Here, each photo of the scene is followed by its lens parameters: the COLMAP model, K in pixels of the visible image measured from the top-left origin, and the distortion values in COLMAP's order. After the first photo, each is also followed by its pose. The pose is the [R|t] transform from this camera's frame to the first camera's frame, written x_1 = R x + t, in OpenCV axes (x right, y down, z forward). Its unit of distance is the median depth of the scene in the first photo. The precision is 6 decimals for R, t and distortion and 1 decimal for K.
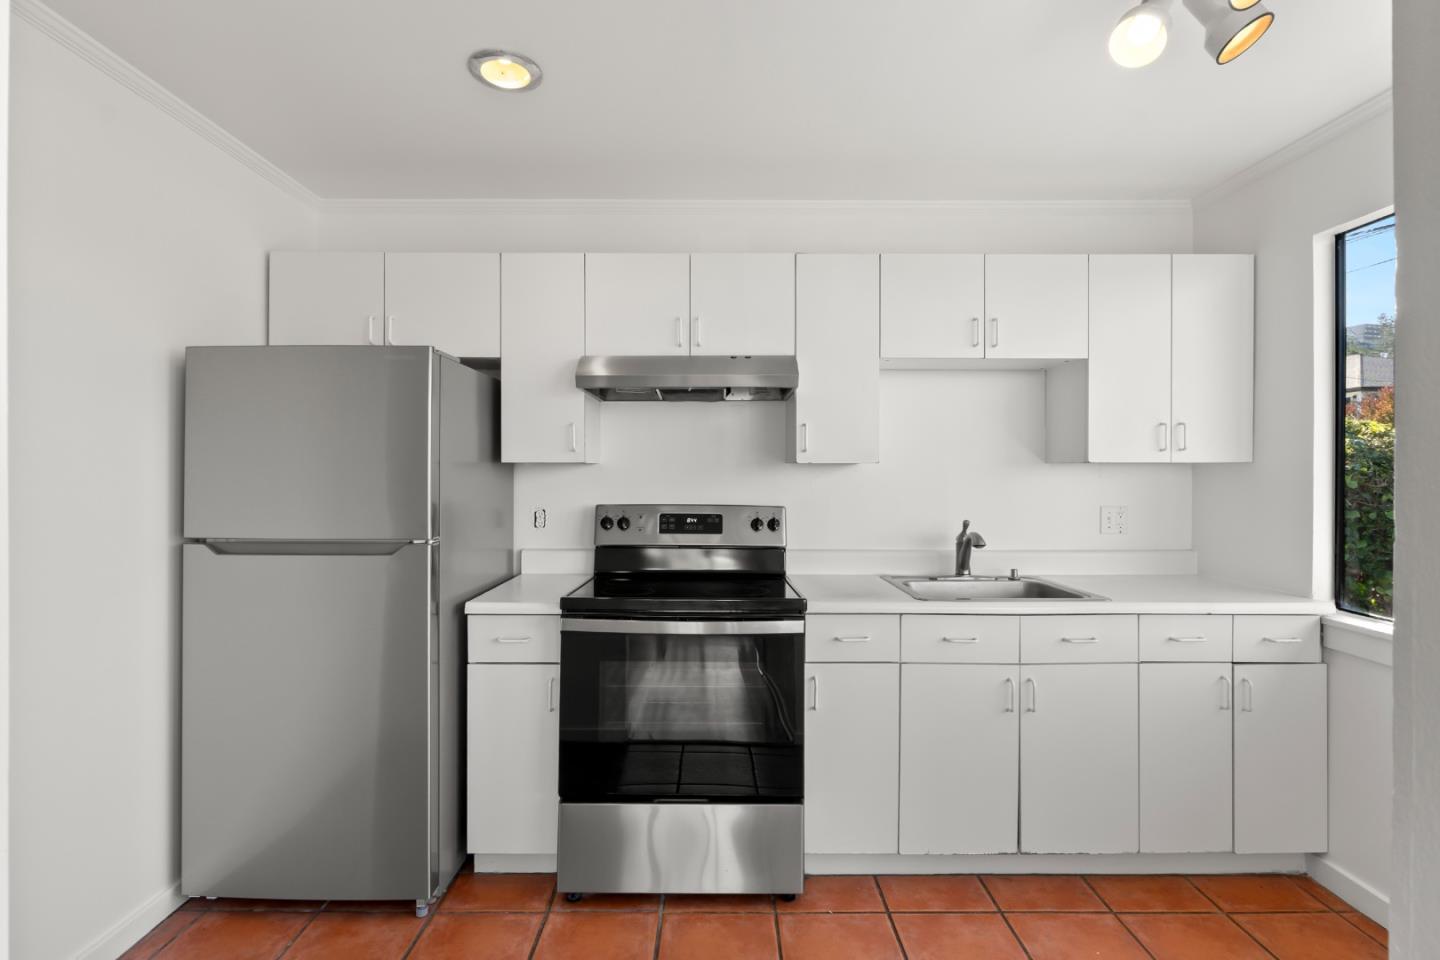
lens RADIAL K [[672.1, 0, 716.1], [0, 672.1, 473.6], [0, 0, 1]] dist [-0.005677, -0.001259]
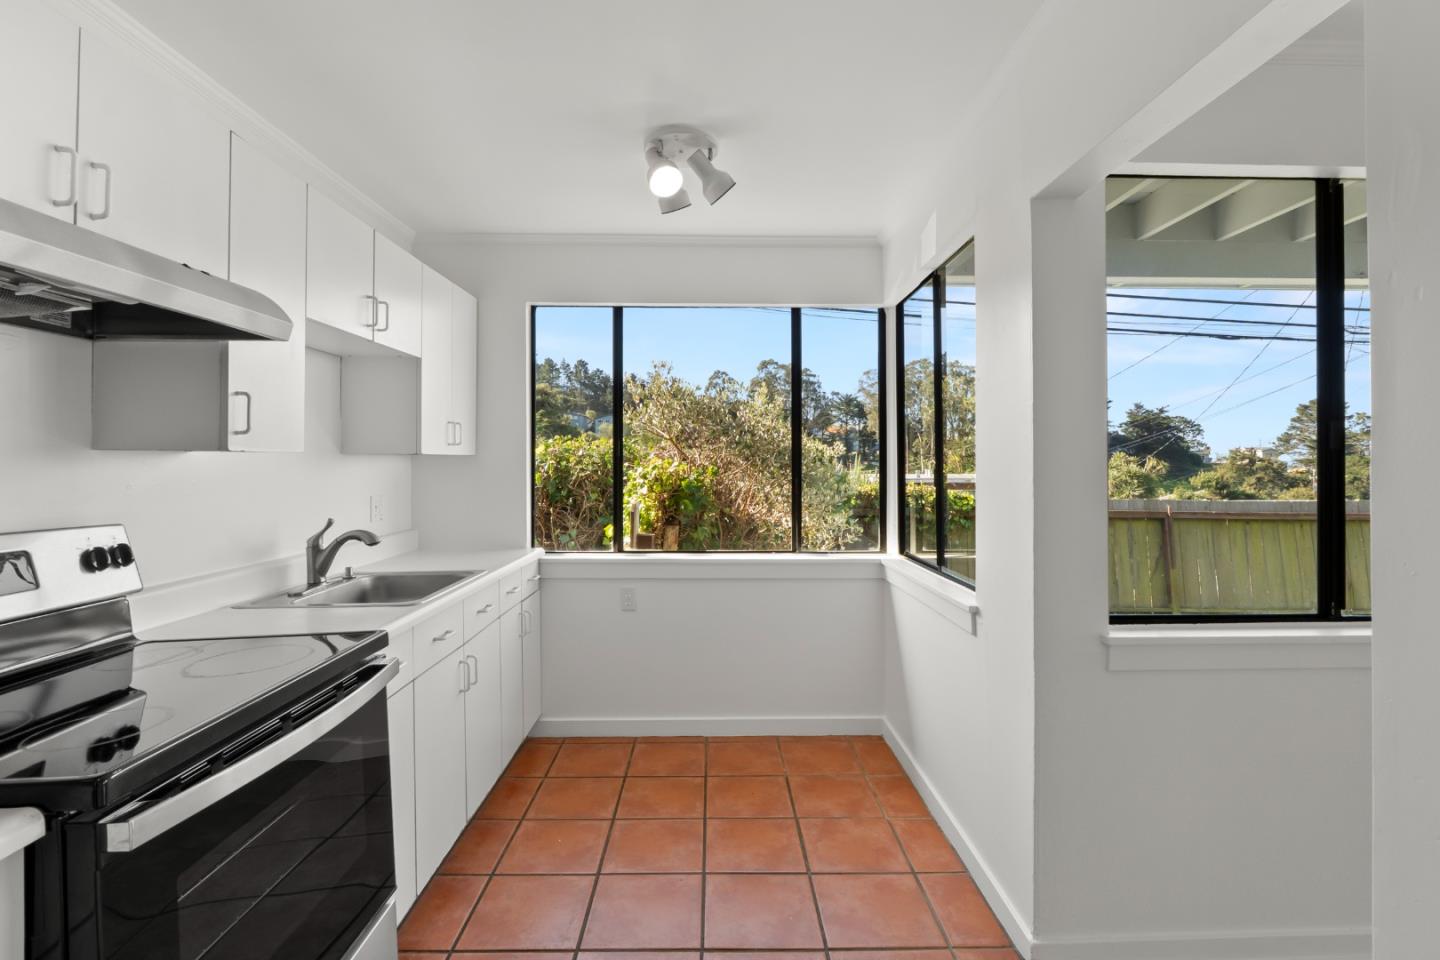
lens RADIAL K [[672.1, 0, 722.3], [0, 672.1, 466.5], [0, 0, 1]] dist [-0.005677, -0.001259]
pose [[-0.017080, -0.007830, 0.999823, -0.530726], [0.009602, 0.999922, 0.007994, -0.000255], [-0.999808, 0.009737, -0.017003, 0.530952]]
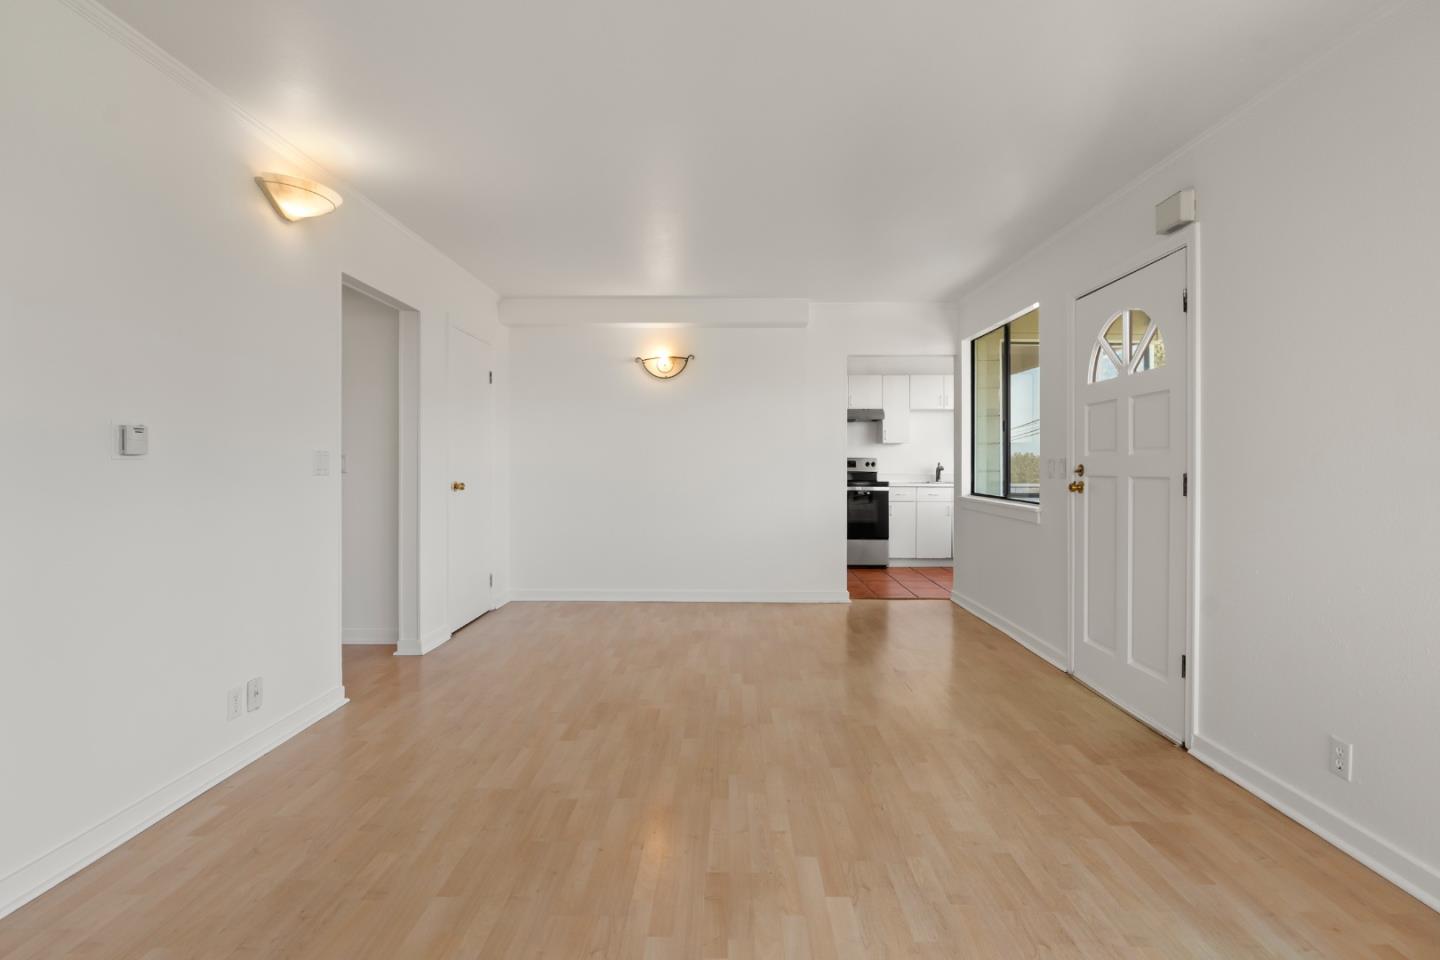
lens RADIAL K [[672.1, 0, 719.0], [0, 672.1, 466.6], [0, 0, 1]] dist [-0.005677, -0.001259]
pose [[0.999706, -0.000896, -0.024234, -0.556227], [0.000879, 0.999999, -0.000717, 0.094000], [0.024235, 0.000696, 0.999706, -2.096384]]
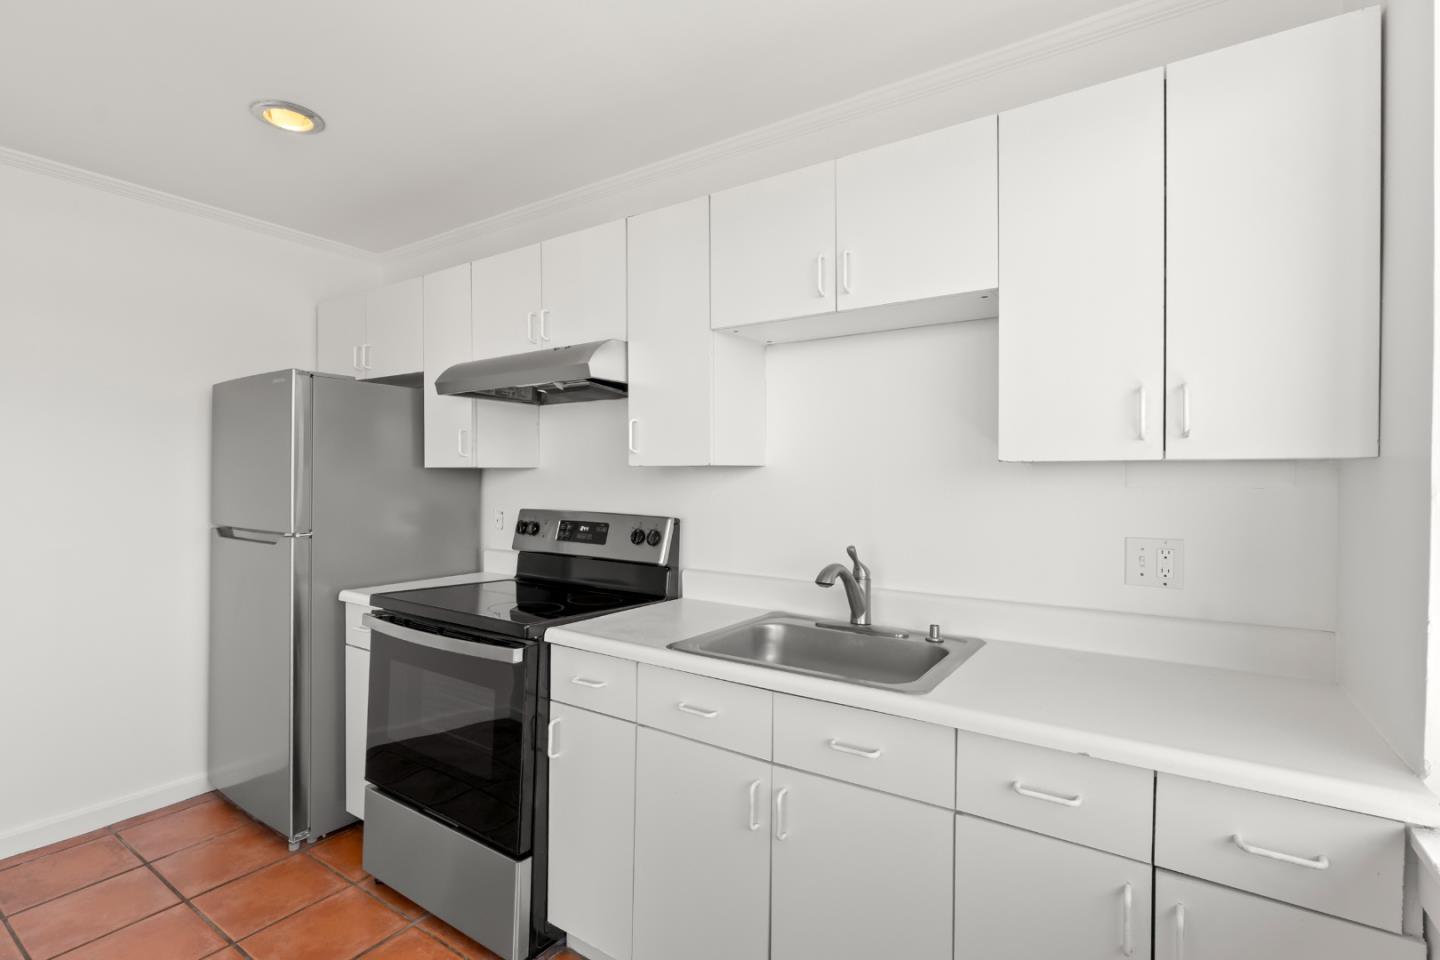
lens RADIAL K [[672.1, 0, 715.4], [0, 672.1, 481.3], [0, 0, 1]] dist [-0.005677, -0.001259]
pose [[0.823899, 0.005149, -0.566713, 0.683580], [-0.003597, 0.999986, 0.003856, -0.000115], [0.566725, -0.001139, 0.823906, 0.362133]]
